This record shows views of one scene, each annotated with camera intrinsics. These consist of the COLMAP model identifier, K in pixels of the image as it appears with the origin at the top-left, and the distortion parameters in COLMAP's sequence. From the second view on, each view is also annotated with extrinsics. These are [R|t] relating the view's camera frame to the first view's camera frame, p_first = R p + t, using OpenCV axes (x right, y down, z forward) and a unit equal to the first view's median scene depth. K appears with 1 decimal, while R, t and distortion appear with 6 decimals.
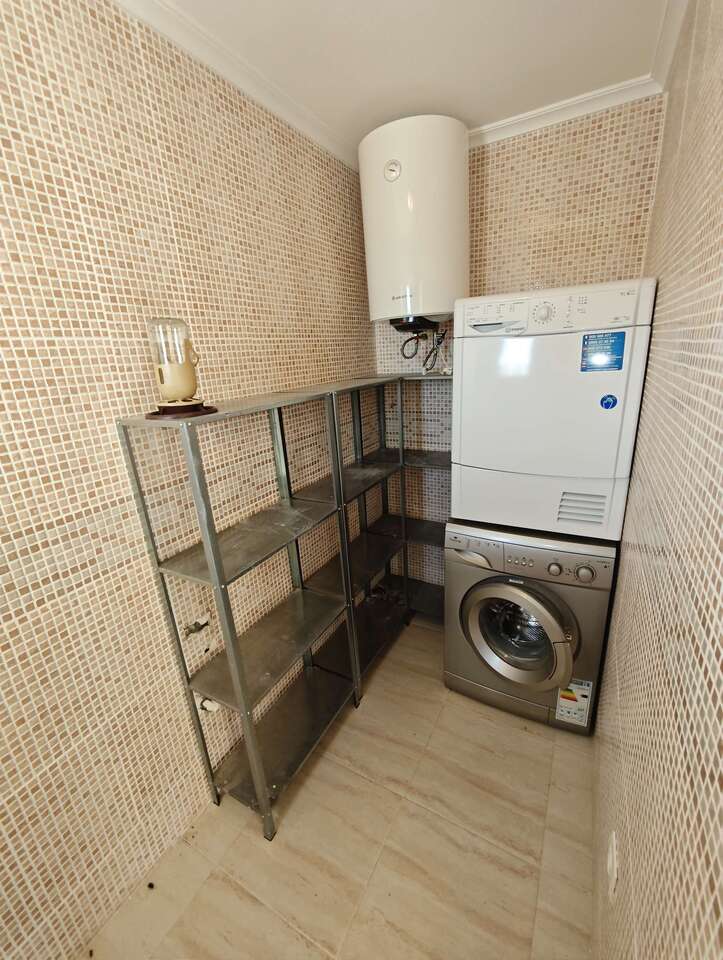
lens RADIAL K [[400.7, 0, 363.6], [0, 400.7, 481.9], [0, 0, 1]] dist [-0.007756, 0.002417]
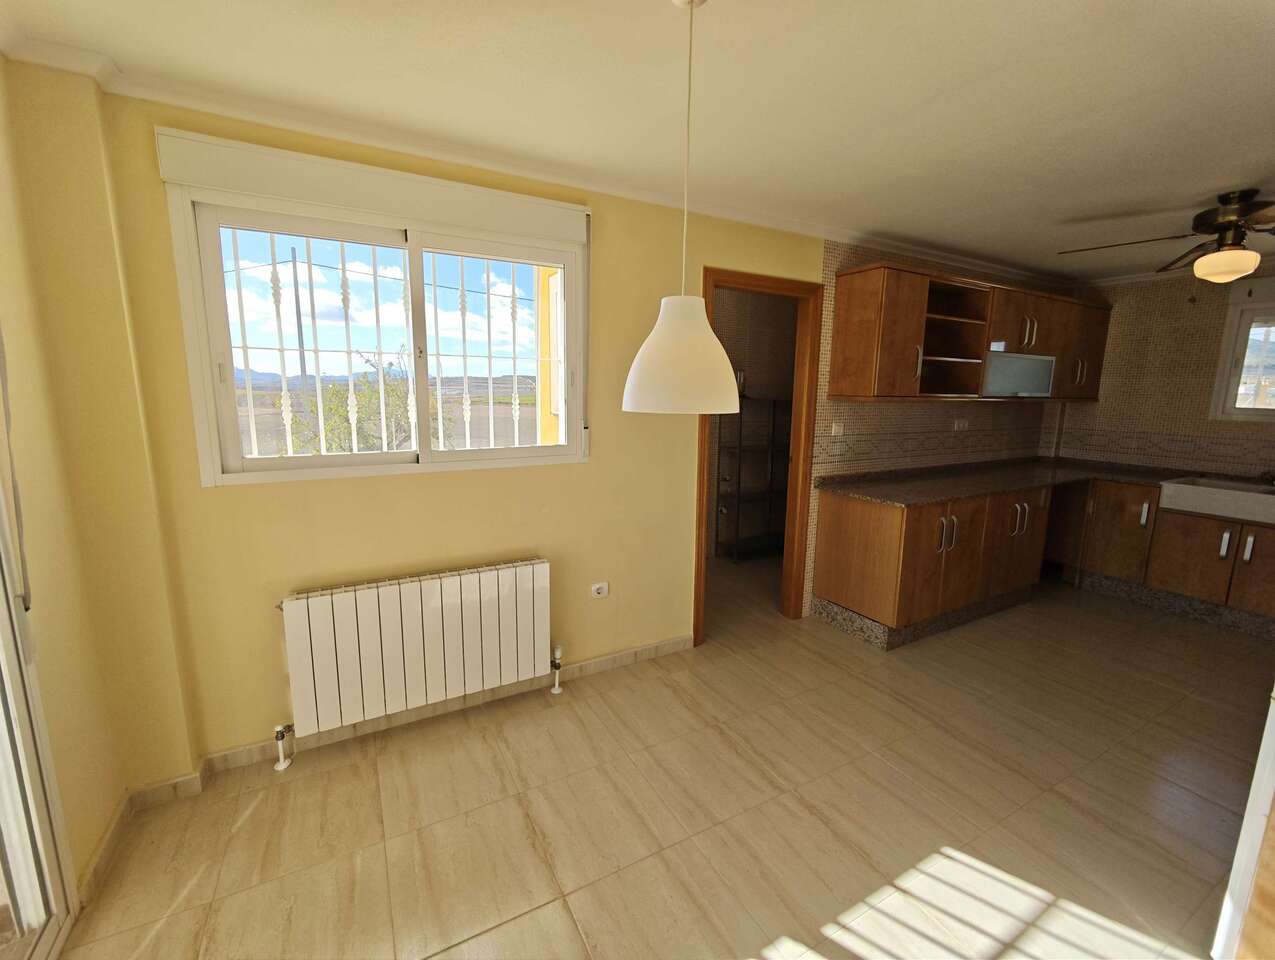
lens RADIAL K [[532.2, 0, 633.2], [0, 532.2, 477.0], [0, 0, 1]] dist [-0.007756, 0.002417]
pose [[0.859246, 0.159117, -0.486186, 0.741394], [-0.221612, 0.972367, -0.073426, 0.729559], [0.461068, 0.170835, 0.870765, -2.273509]]
